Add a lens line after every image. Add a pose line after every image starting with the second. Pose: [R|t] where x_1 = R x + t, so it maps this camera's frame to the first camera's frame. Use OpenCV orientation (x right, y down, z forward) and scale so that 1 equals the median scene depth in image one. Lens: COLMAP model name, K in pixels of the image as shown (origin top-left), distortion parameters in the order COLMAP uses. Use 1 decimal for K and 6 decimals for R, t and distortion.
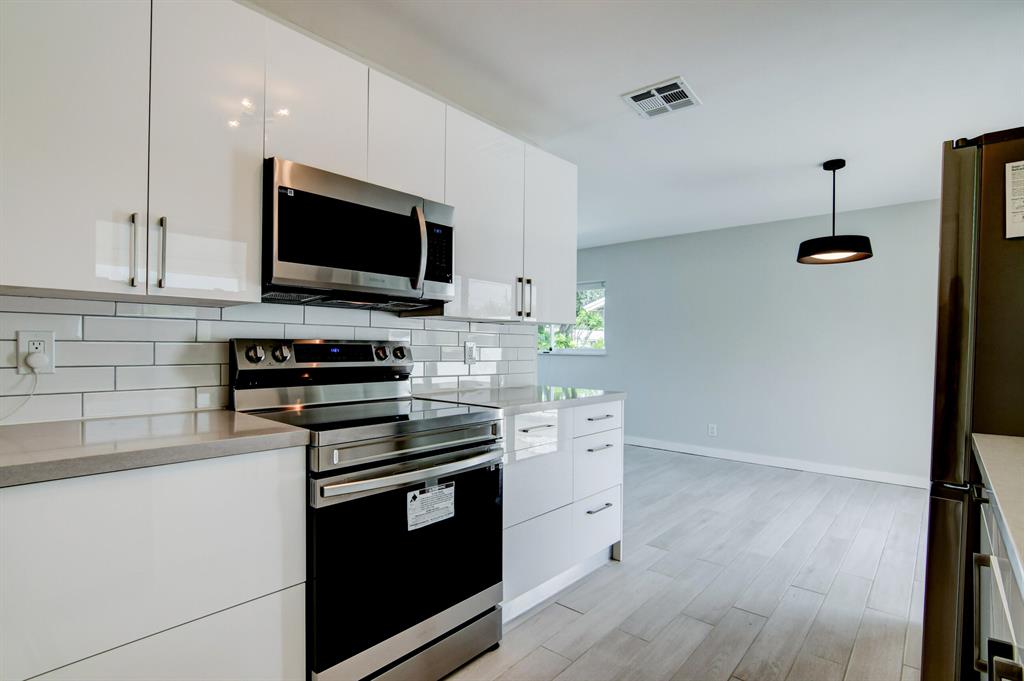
lens RADIAL K [[501.8, 0, 510.1], [0, 501.8, 343.6], [0, 0, 1]] dist [-0.015391, 0.003123]
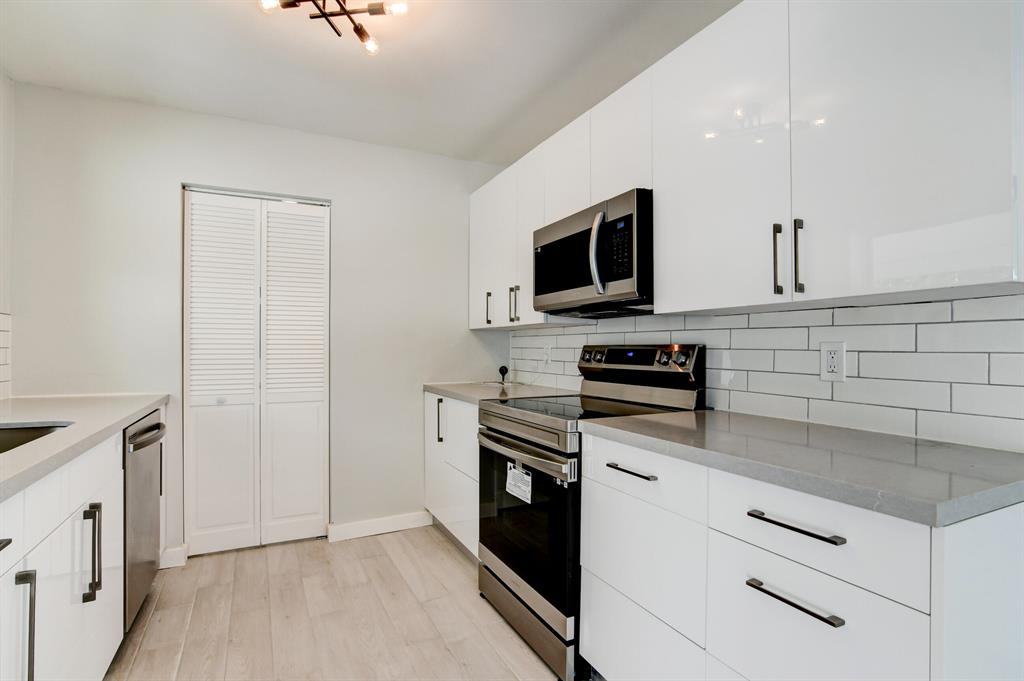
lens RADIAL K [[501.8, 0, 514.2], [0, 501.8, 343.7], [0, 0, 1]] dist [-0.015391, 0.003123]
pose [[-0.367610, -0.023394, -0.929686, 0.845910], [-0.002724, 0.999706, -0.024079, 0.018437], [0.929976, -0.006319, -0.367565, 1.252564]]
